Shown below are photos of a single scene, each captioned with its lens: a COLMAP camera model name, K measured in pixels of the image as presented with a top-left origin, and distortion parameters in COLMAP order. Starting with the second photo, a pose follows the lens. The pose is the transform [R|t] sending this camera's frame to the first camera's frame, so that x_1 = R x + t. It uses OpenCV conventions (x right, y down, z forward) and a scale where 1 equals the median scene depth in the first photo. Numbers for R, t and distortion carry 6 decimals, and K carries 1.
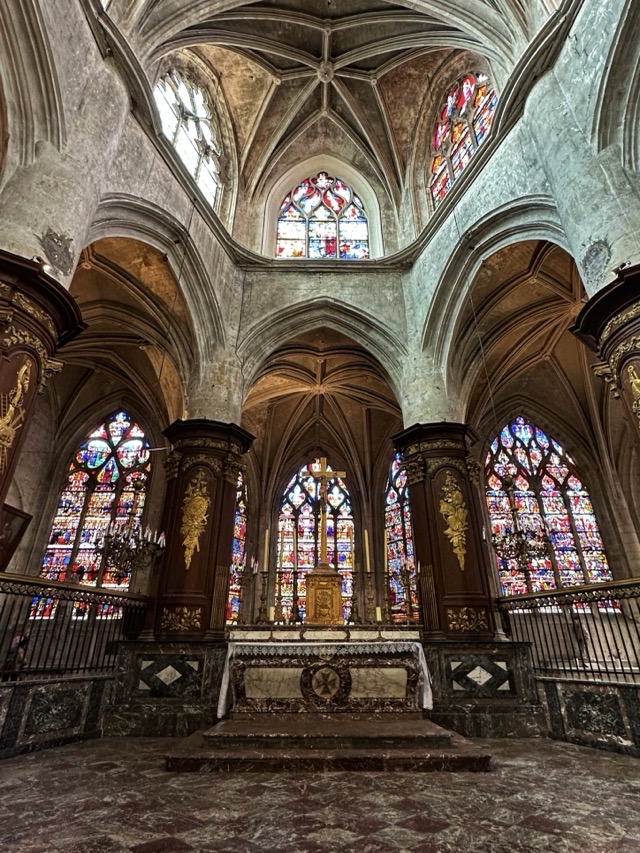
lens RADIAL K [[437.3, 0, 320.0], [0, 437.3, 426.5], [0, 0, 1]] dist [-0.000699, 0.000725]
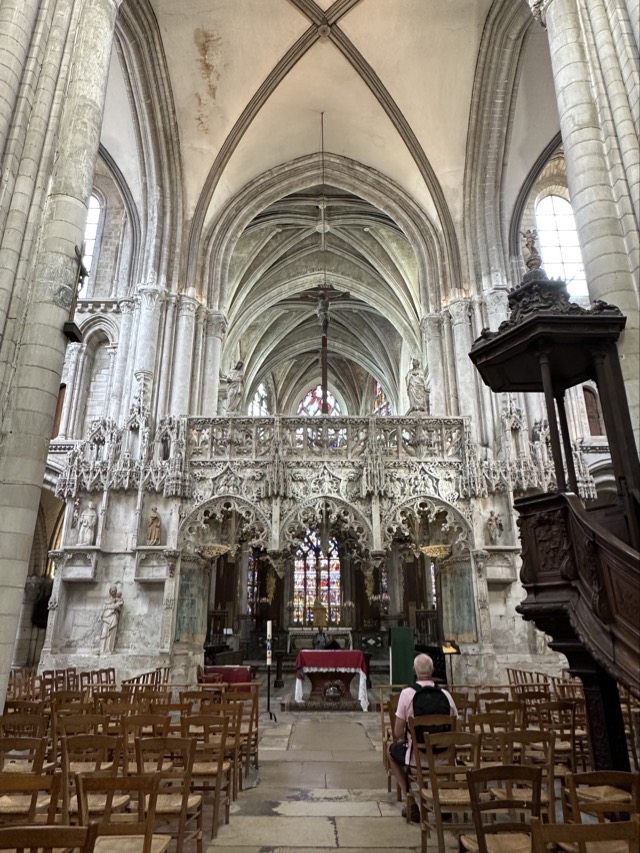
lens RADIAL K [[567.6, 0, 320.0], [0, 567.6, 426.5], [0, 0, 1]] dist [0.002534, 0.000462]
pose [[0.999967, -0.004767, -0.006582, 0.029263], [0.005517, 0.992877, 0.119014, -0.840505], [0.005968, -0.119046, 0.992871, -1.662887]]
